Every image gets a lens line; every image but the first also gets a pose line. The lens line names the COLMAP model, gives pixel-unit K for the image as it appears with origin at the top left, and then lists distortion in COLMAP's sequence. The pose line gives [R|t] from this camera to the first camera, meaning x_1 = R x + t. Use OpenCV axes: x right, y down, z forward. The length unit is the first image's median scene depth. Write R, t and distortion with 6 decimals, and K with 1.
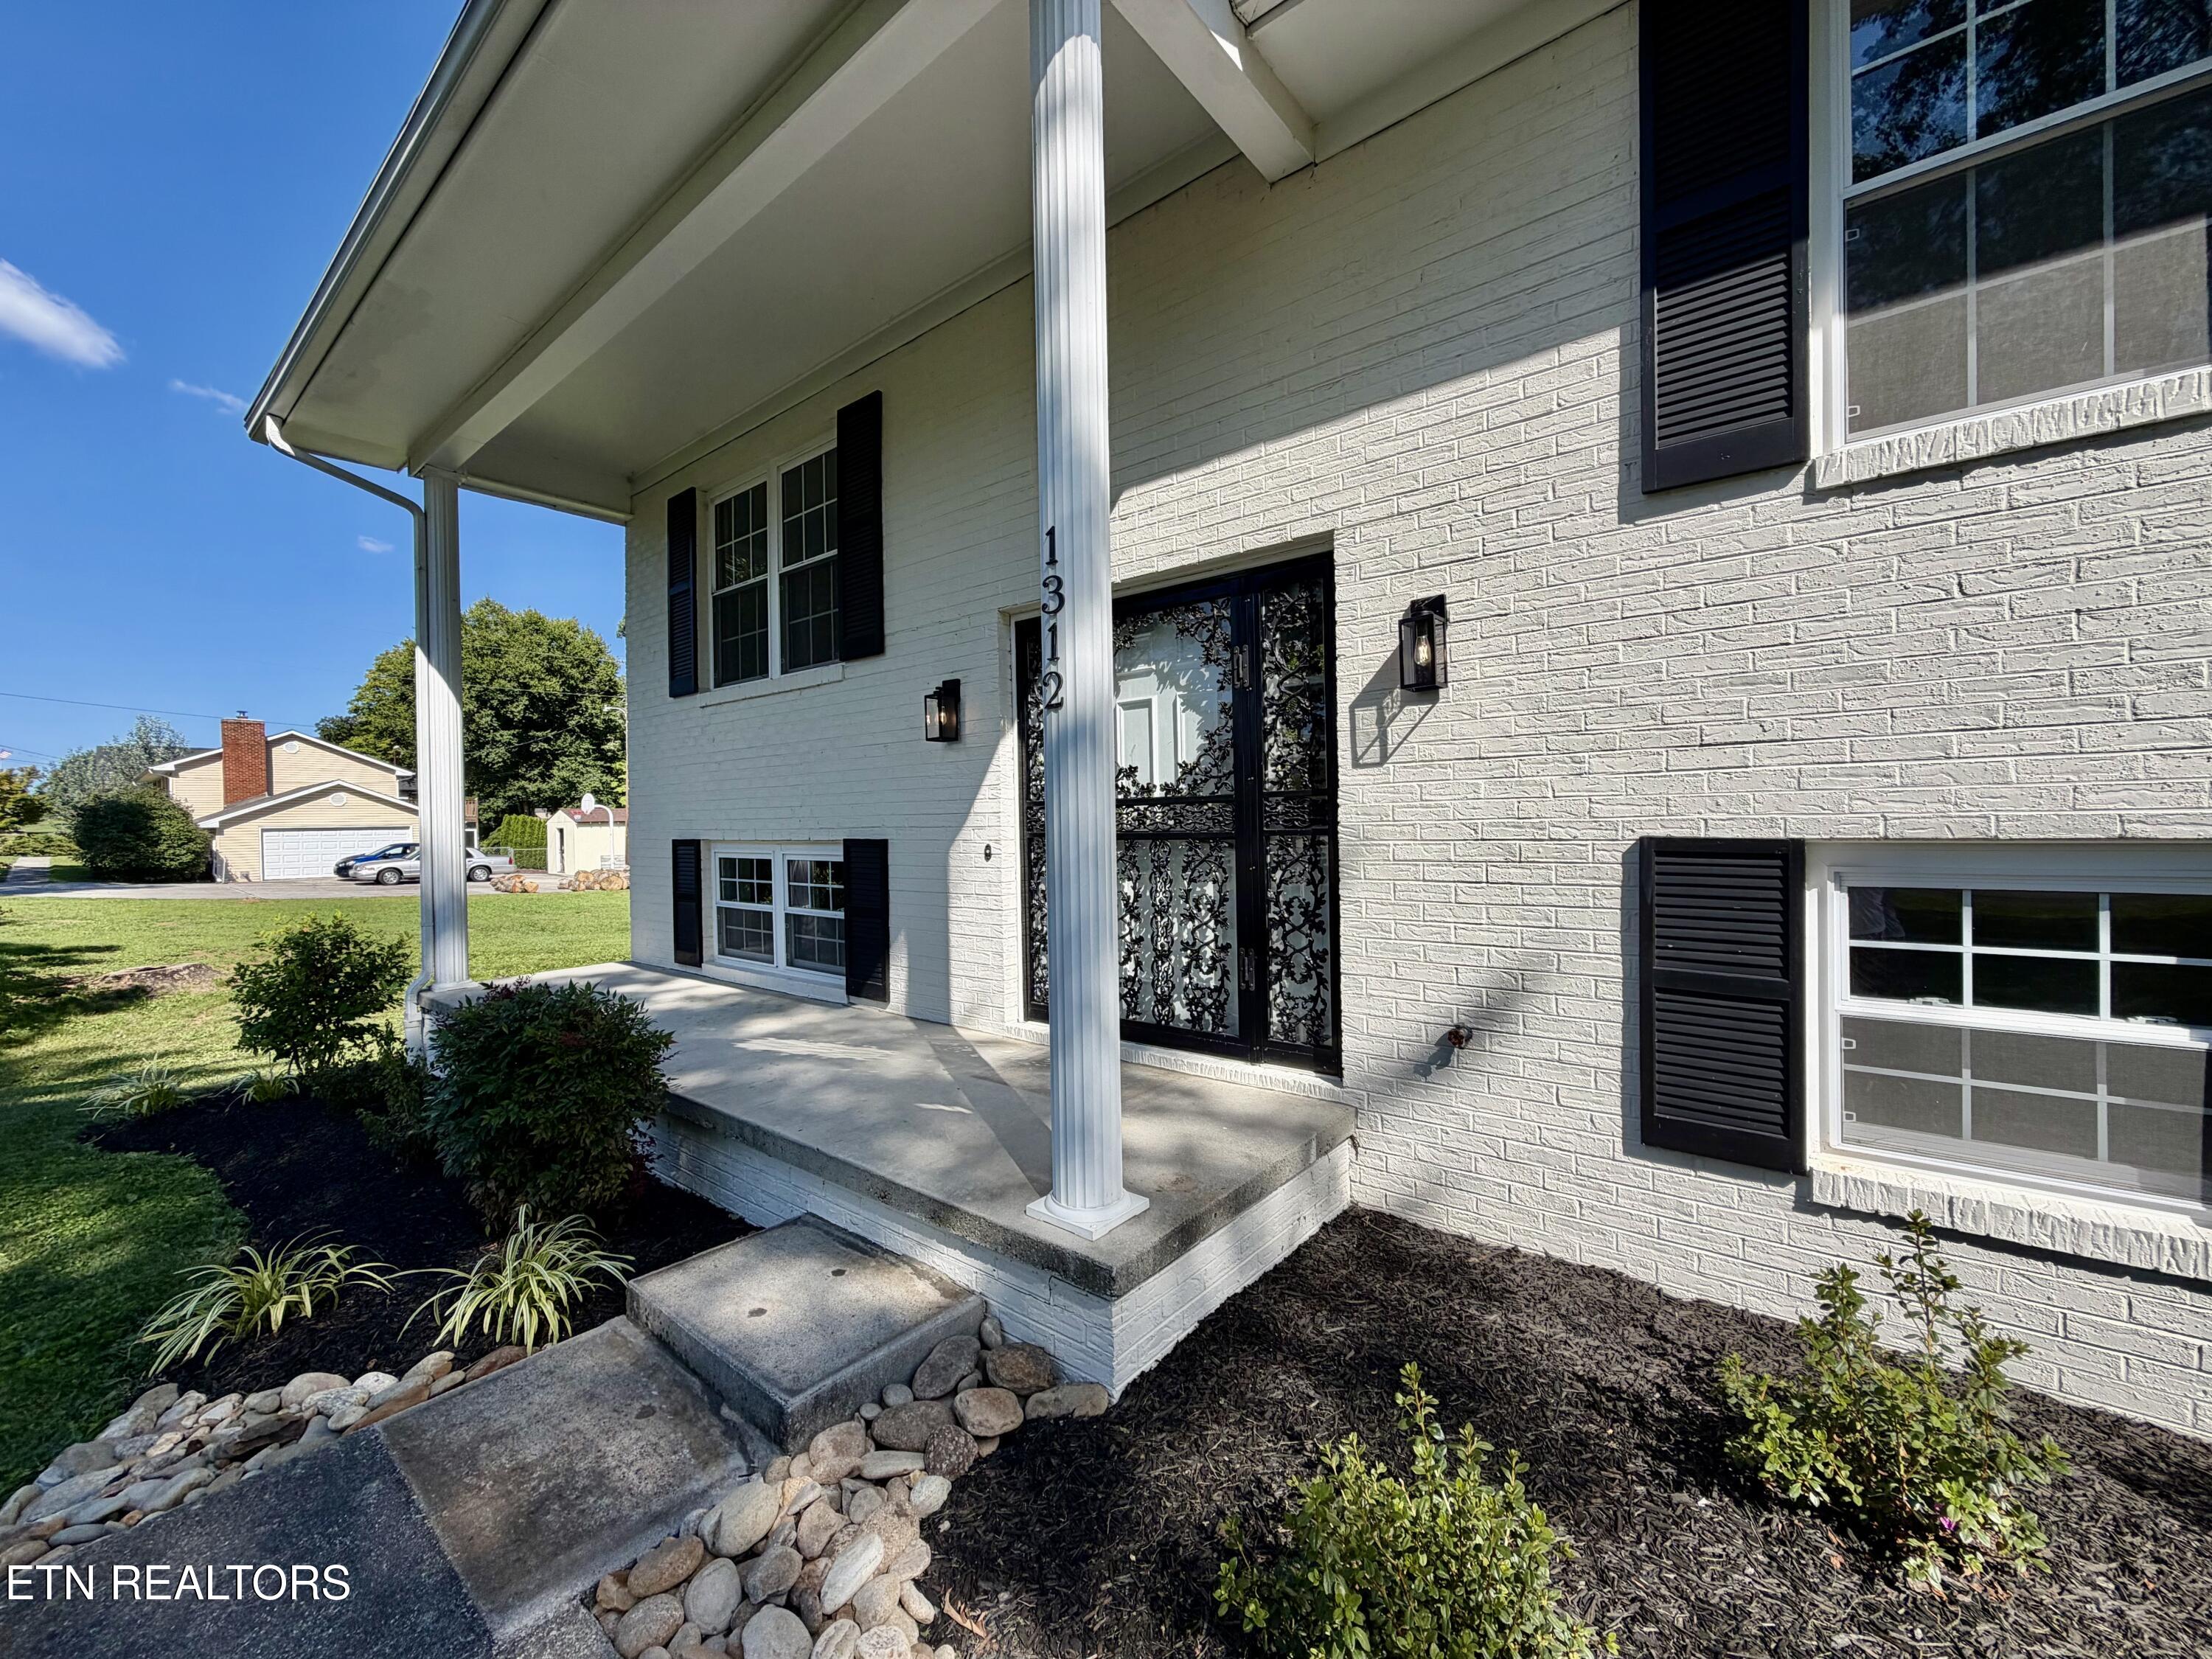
lens RADIAL K [[876.4, 0, 1106.0], [0, 876.4, 829.5], [0, 0, 1]] dist [0.001114, -0.000412]
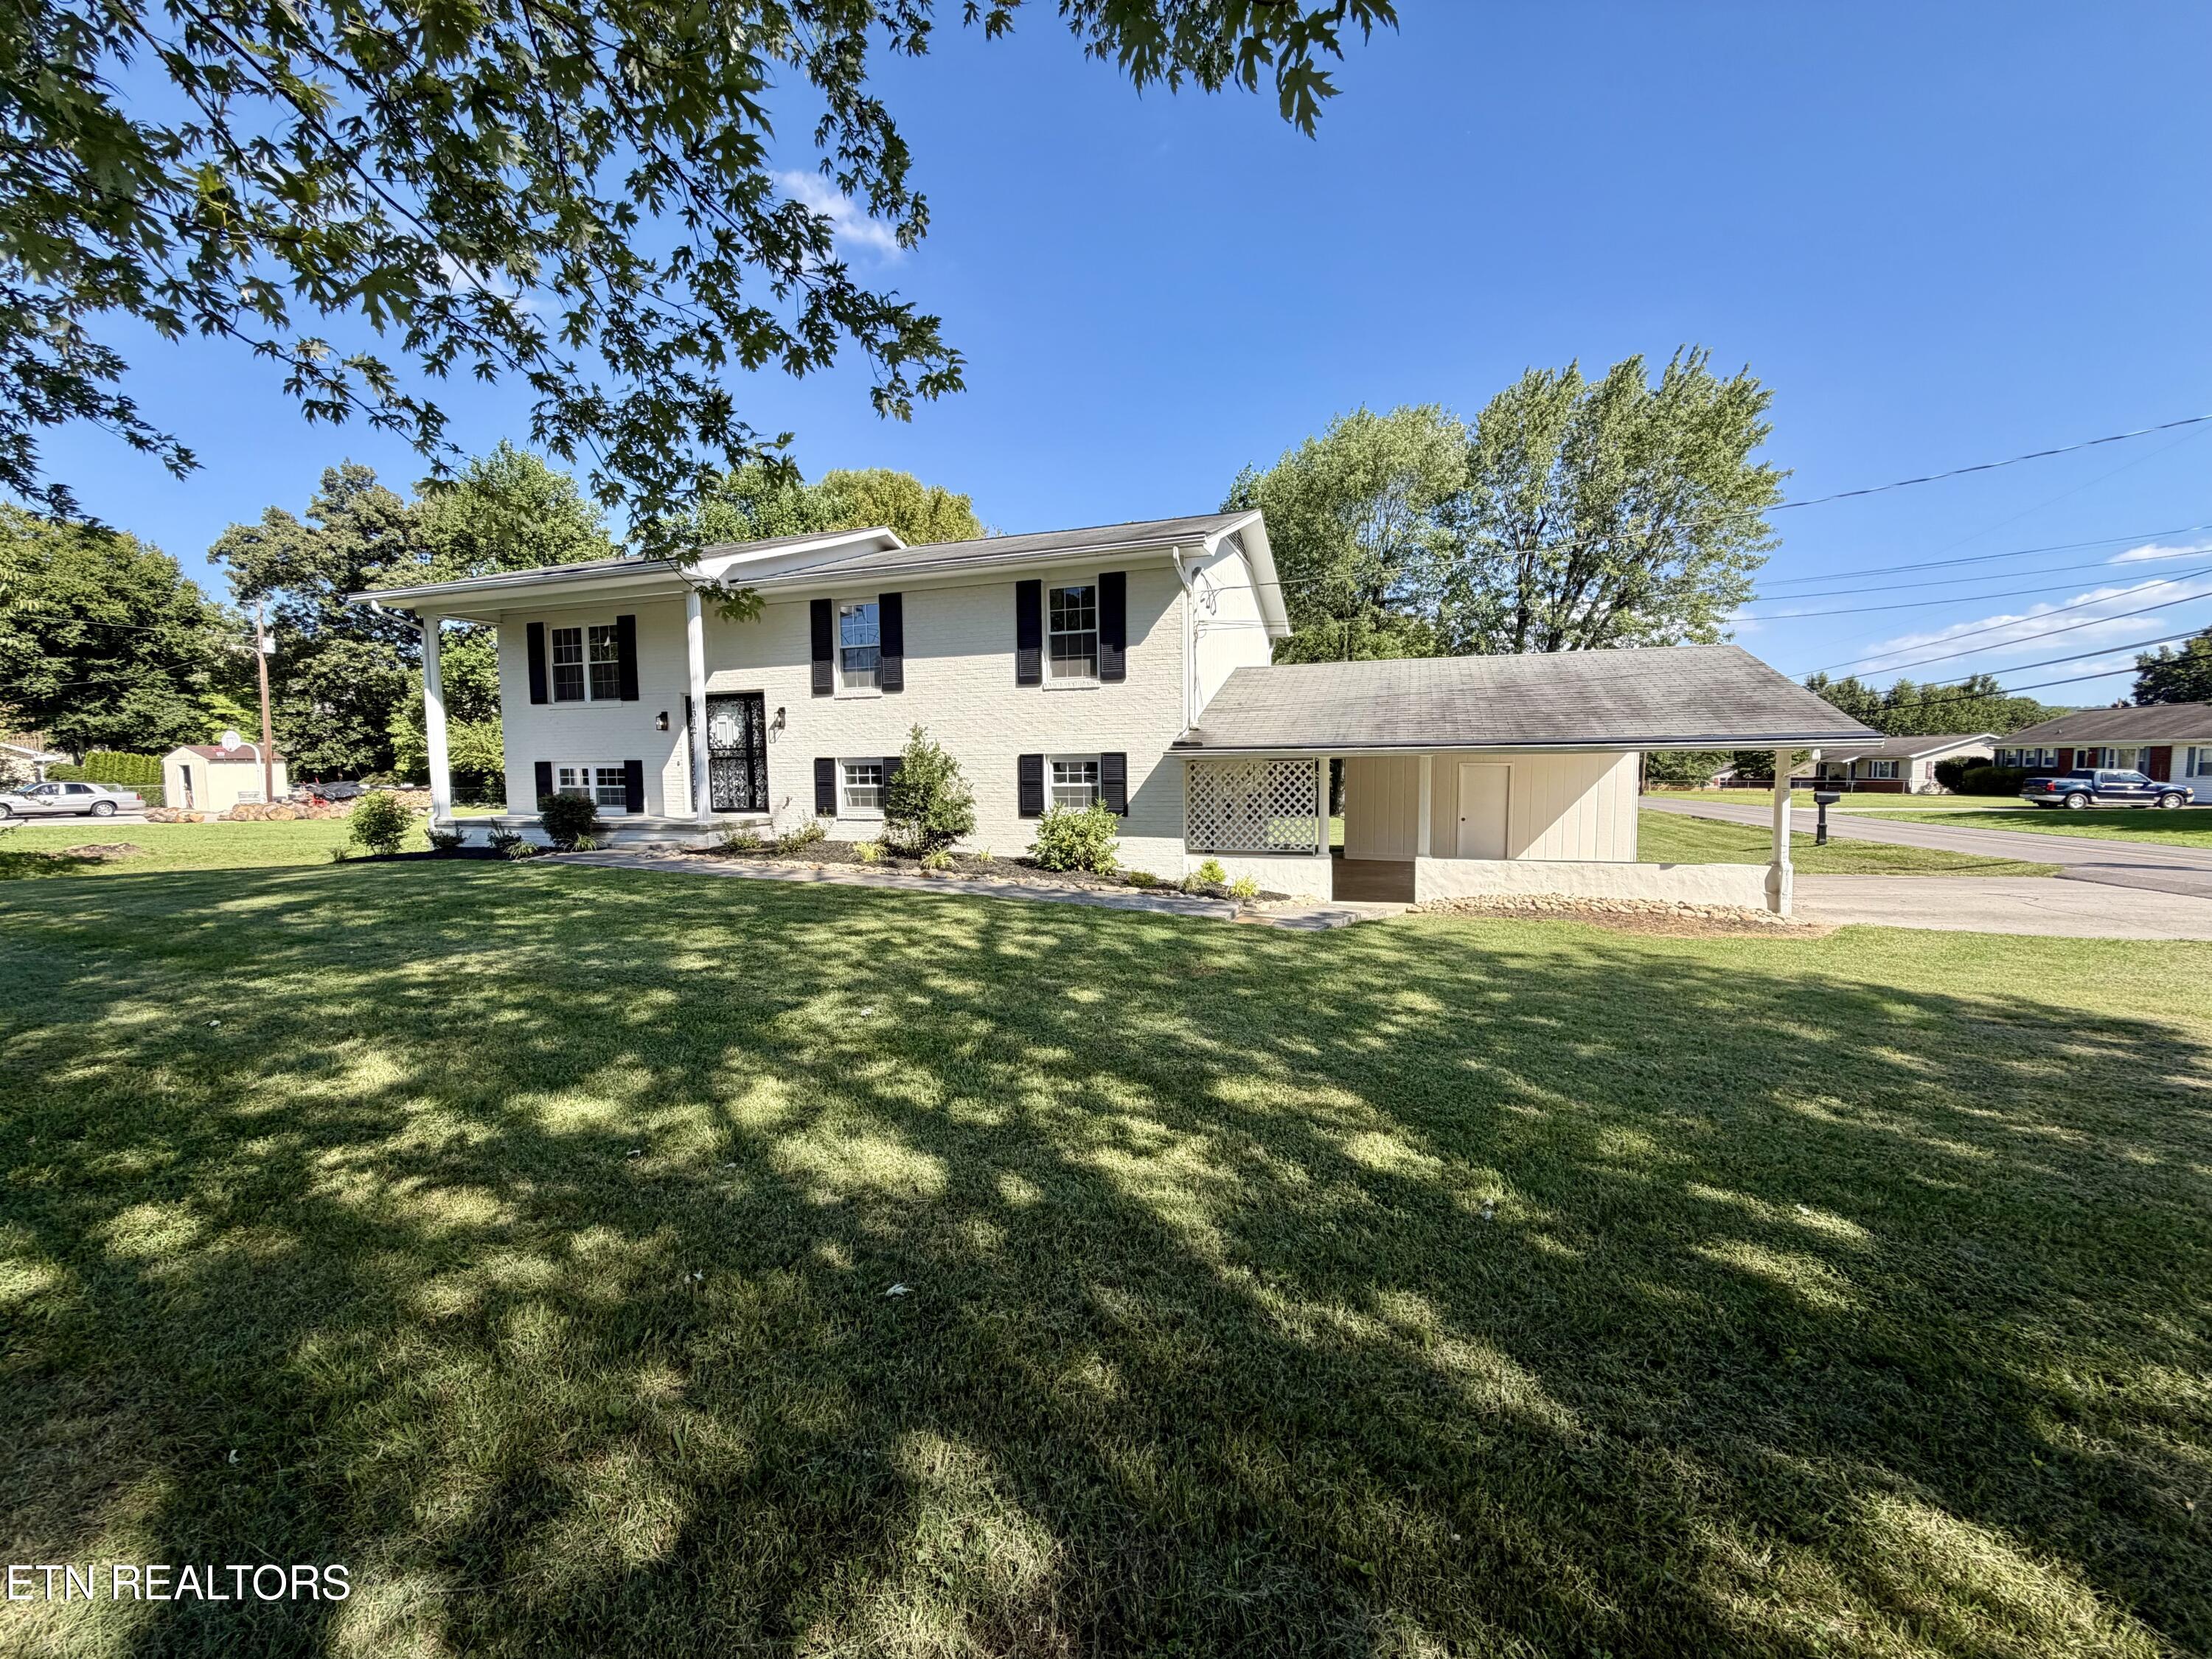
lens RADIAL K [[876.4, 0, 1106.0], [0, 876.4, 829.5], [0, 0, 1]] dist [0.001114, -0.000412]
pose [[0.940495, -0.022437, 0.339067, 0.238267], [0.000213, 0.997857, 0.065440, 0.052265], [-0.339809, -0.061473, 0.938483, -2.492906]]
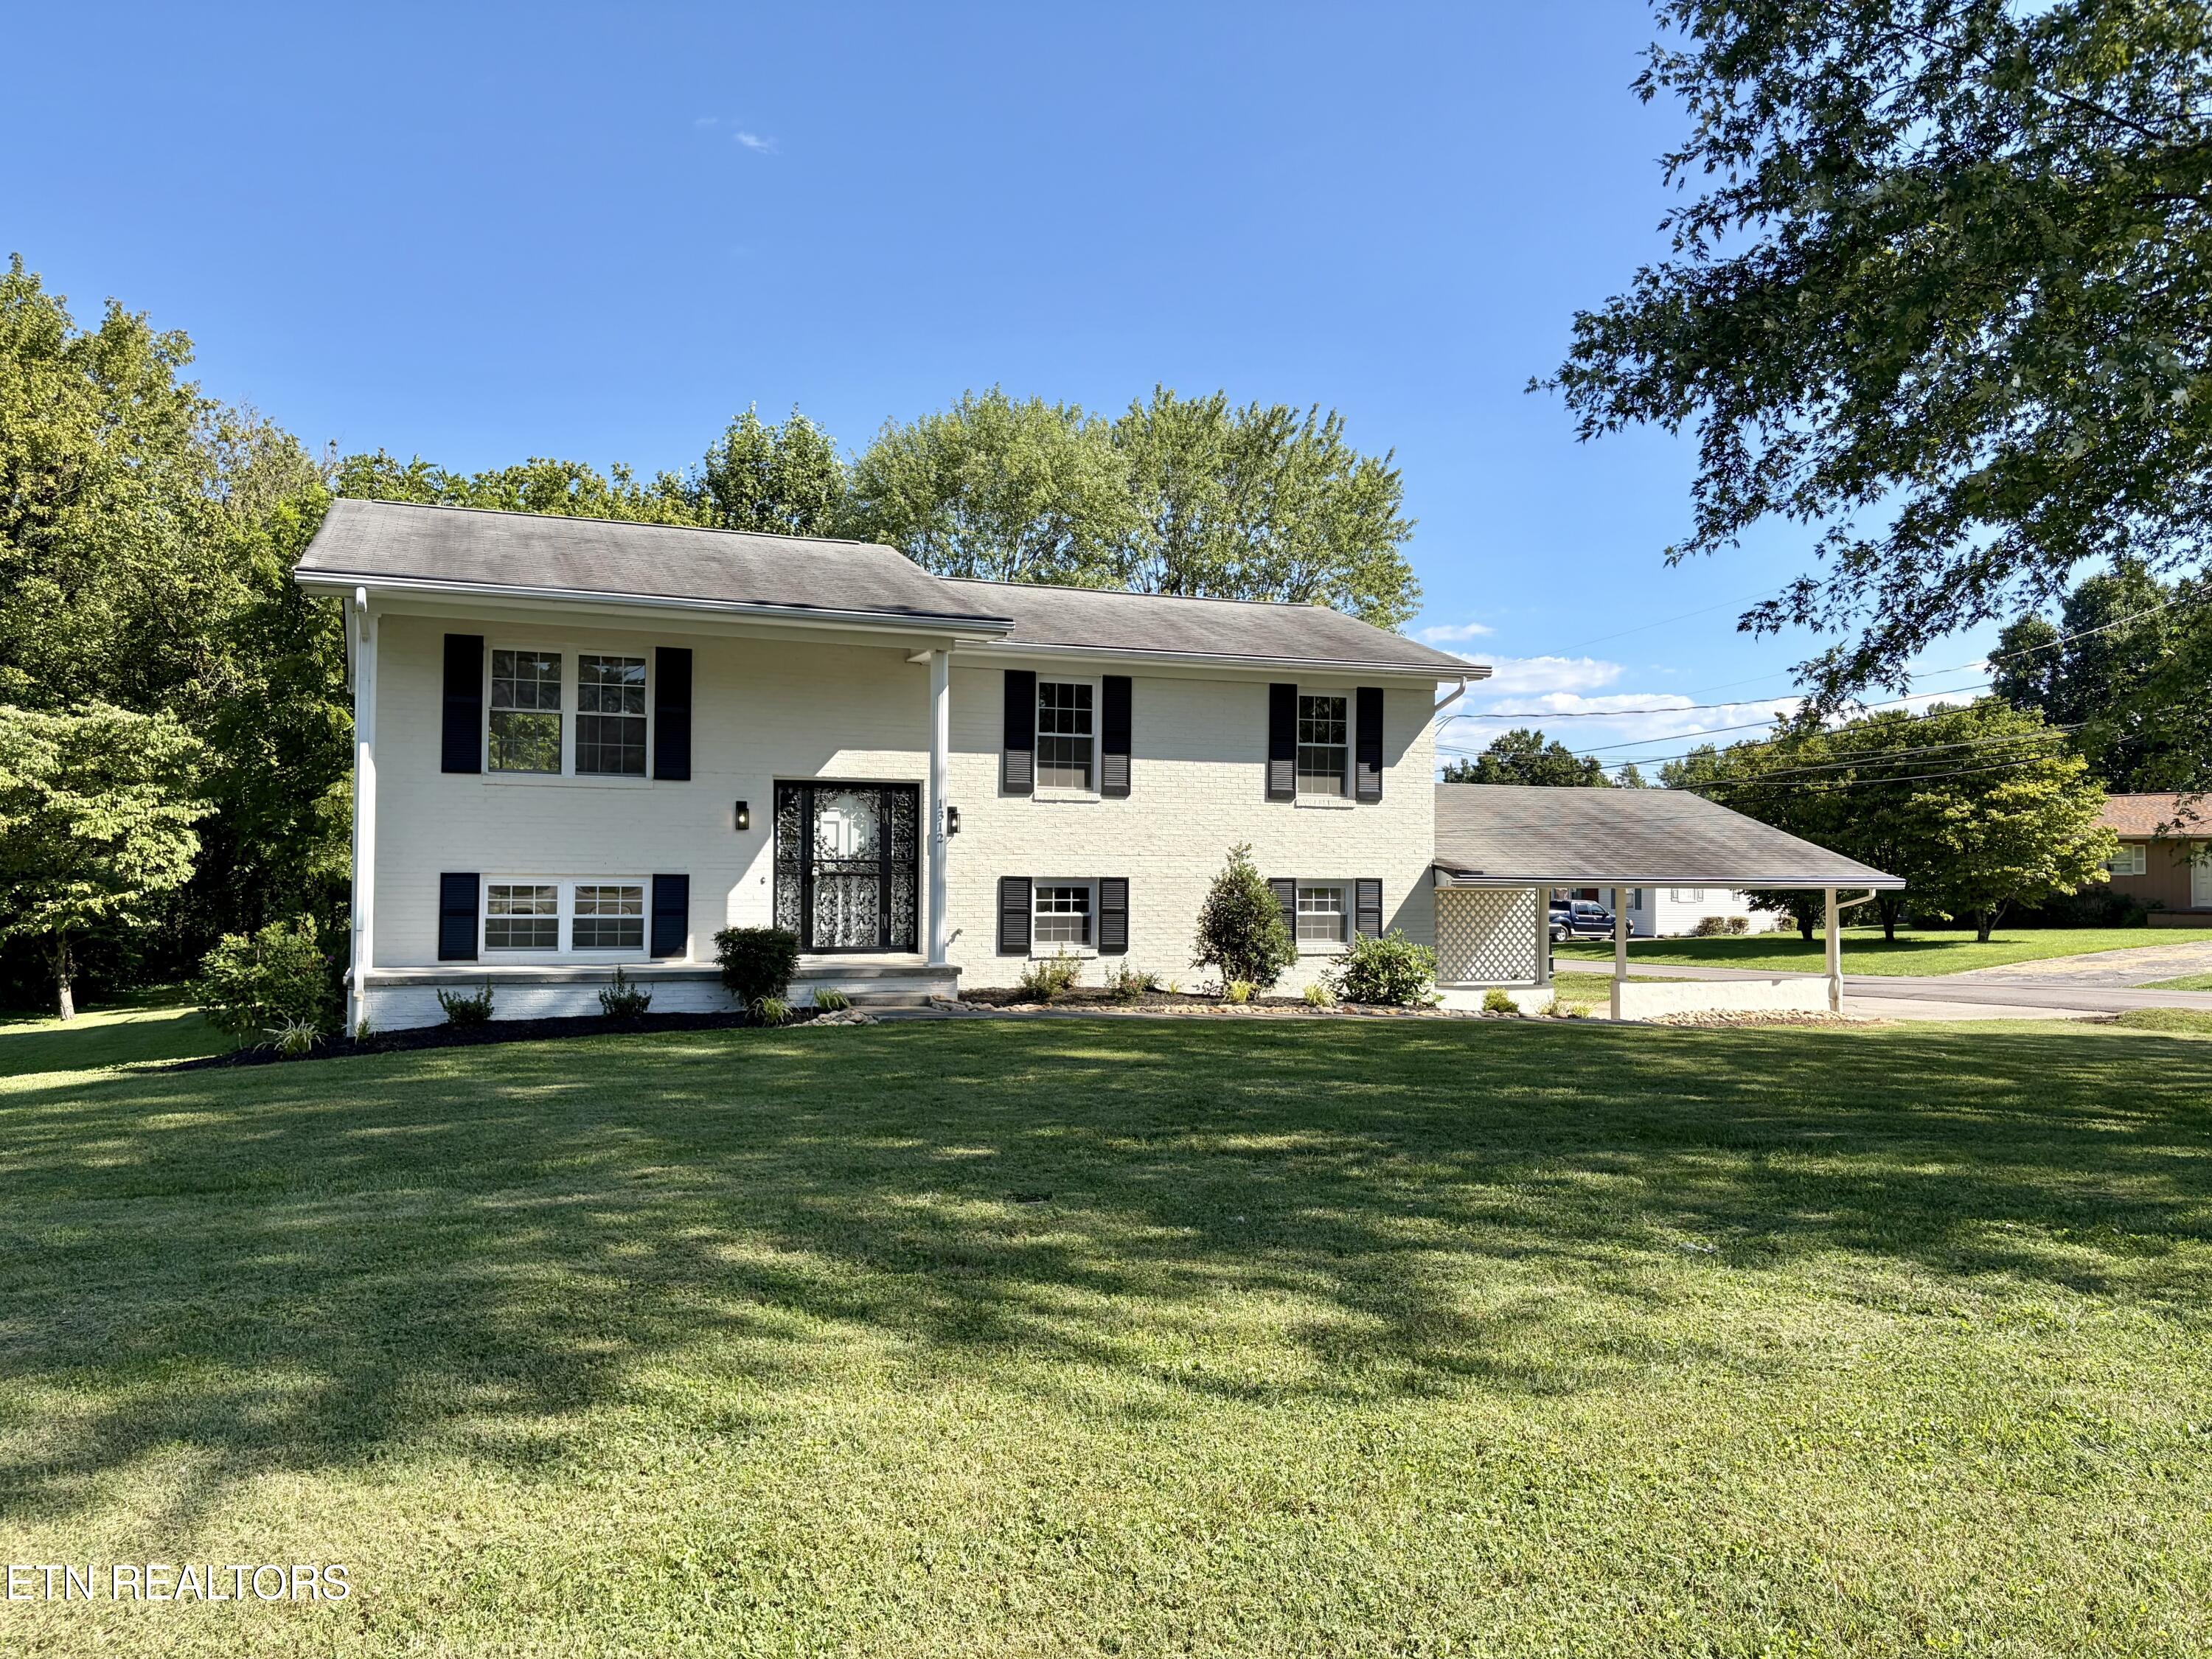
lens RADIAL K [[1678.8, 0, 1106.0], [0, 1678.8, 829.5], [0, 0, 1]] dist [0.090125, 0.000094]
pose [[0.477309, 0.039953, 0.877827, -3.148700], [-0.011184, 0.999161, -0.039394, 0.049237], [-0.878664, 0.008985, 0.477356, -1.645851]]
